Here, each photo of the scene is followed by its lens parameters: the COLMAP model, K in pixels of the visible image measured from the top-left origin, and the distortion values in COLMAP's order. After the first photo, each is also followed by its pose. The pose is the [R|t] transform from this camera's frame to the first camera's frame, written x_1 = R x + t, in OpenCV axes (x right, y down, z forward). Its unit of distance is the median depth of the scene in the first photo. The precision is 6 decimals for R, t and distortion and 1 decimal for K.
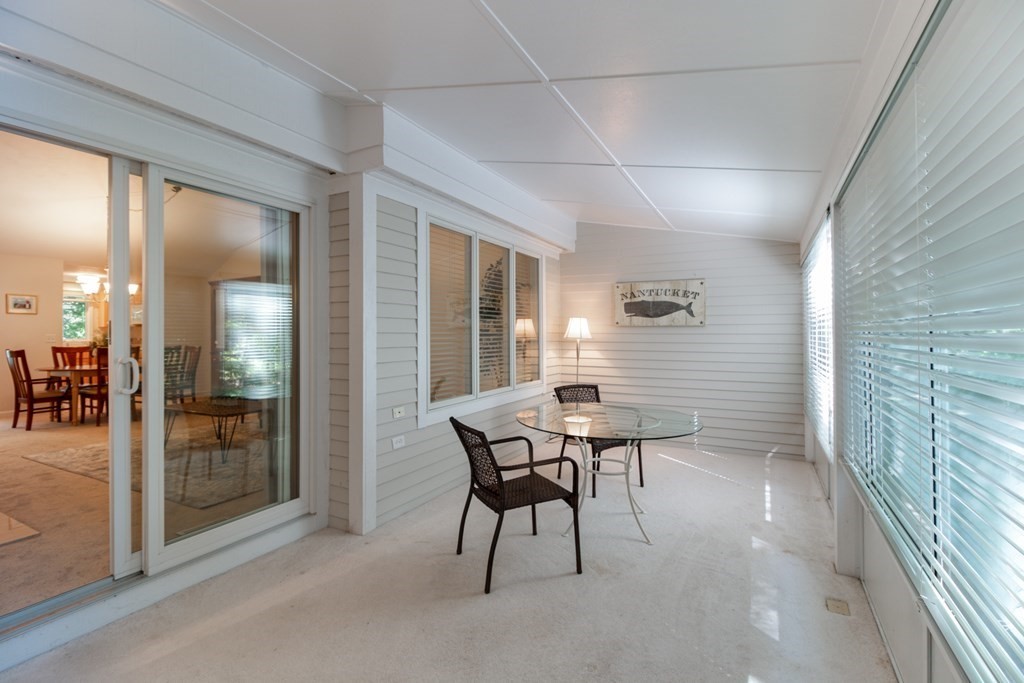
lens RADIAL K [[466.9, 0, 514.4], [0, 466.9, 332.9], [0, 0, 1]] dist [0.003510, -0.005747]
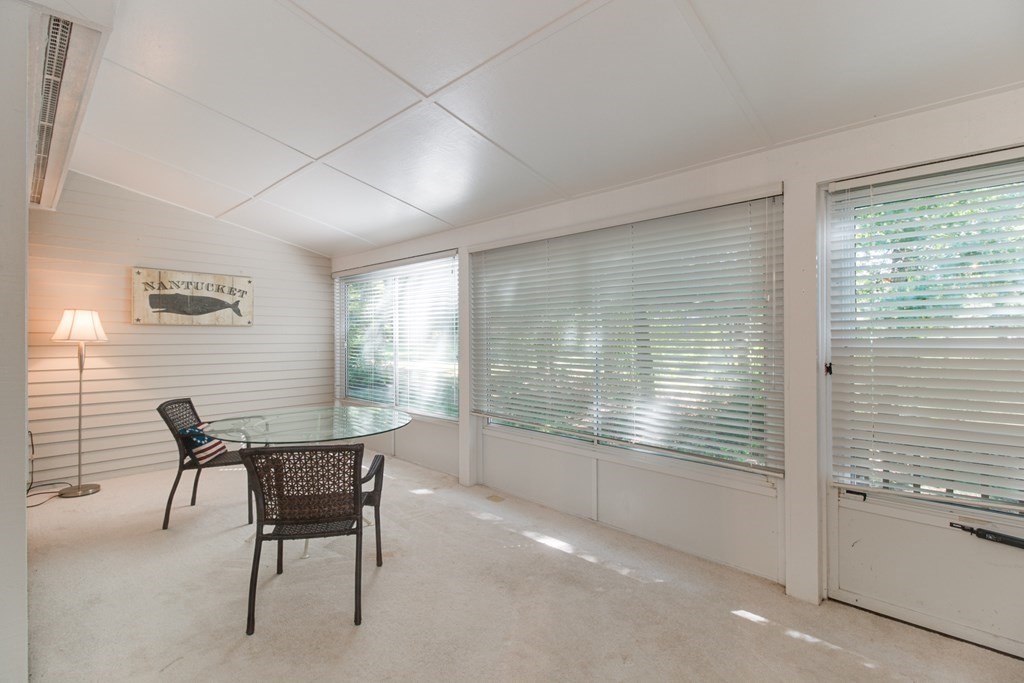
lens RADIAL K [[466.9, 0, 514.4], [0, 466.9, 332.9], [0, 0, 1]] dist [0.003510, -0.005747]
pose [[0.258584, 0.003068, 0.965984, -0.378635], [-0.004353, 0.999989, -0.002011, -0.000944], [-0.965979, -0.003685, 0.258594, 0.213447]]
